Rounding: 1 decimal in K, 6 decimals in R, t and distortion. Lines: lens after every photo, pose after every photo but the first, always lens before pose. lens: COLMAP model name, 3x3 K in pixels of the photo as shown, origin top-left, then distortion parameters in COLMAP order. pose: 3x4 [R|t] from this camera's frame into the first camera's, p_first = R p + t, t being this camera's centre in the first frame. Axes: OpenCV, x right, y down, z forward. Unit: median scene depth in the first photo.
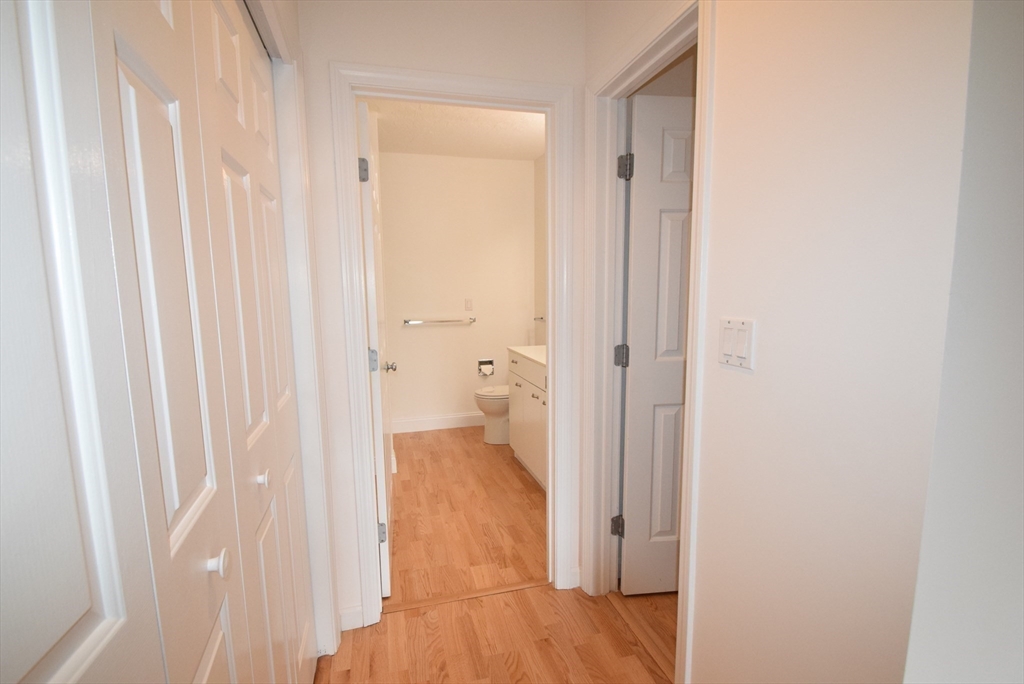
lens RADIAL K [[464.0, 0, 511.0], [0, 464.0, 347.0], [0, 0, 1]] dist [-0.000397, 0.000069]
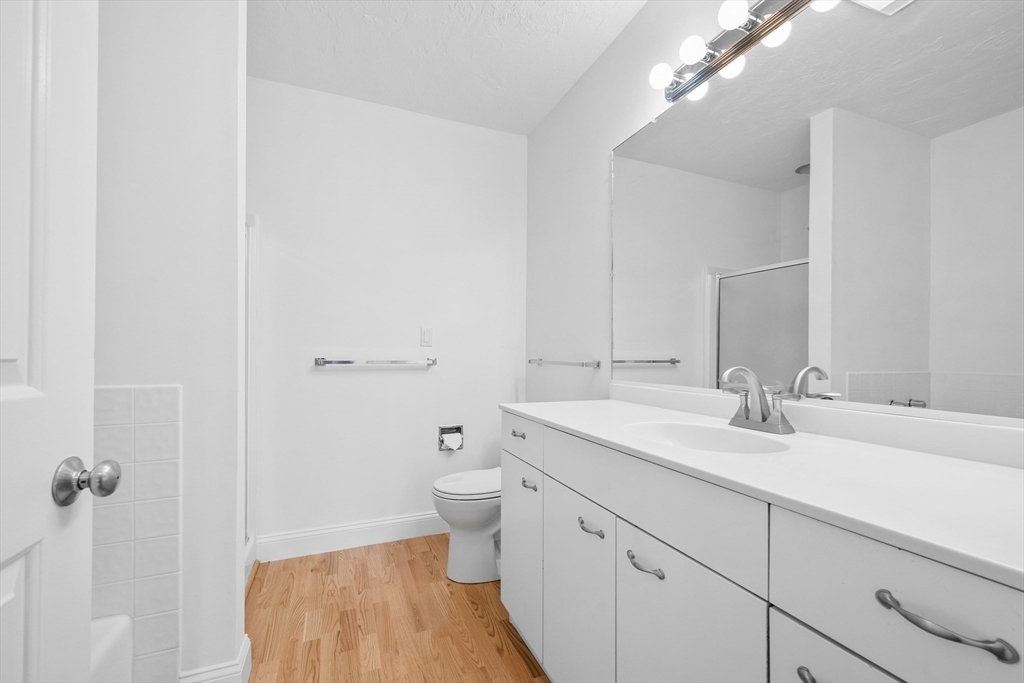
lens RADIAL K [[464.0, 0, 511.0], [0, 464.0, 346.5], [0, 0, 1]] dist [-0.000397, 0.000069]
pose [[0.995713, 0.016789, 0.090955, -0.036932], [-0.004969, 0.991678, -0.128648, 0.002726], [-0.092358, 0.127645, 0.987510, 0.407873]]
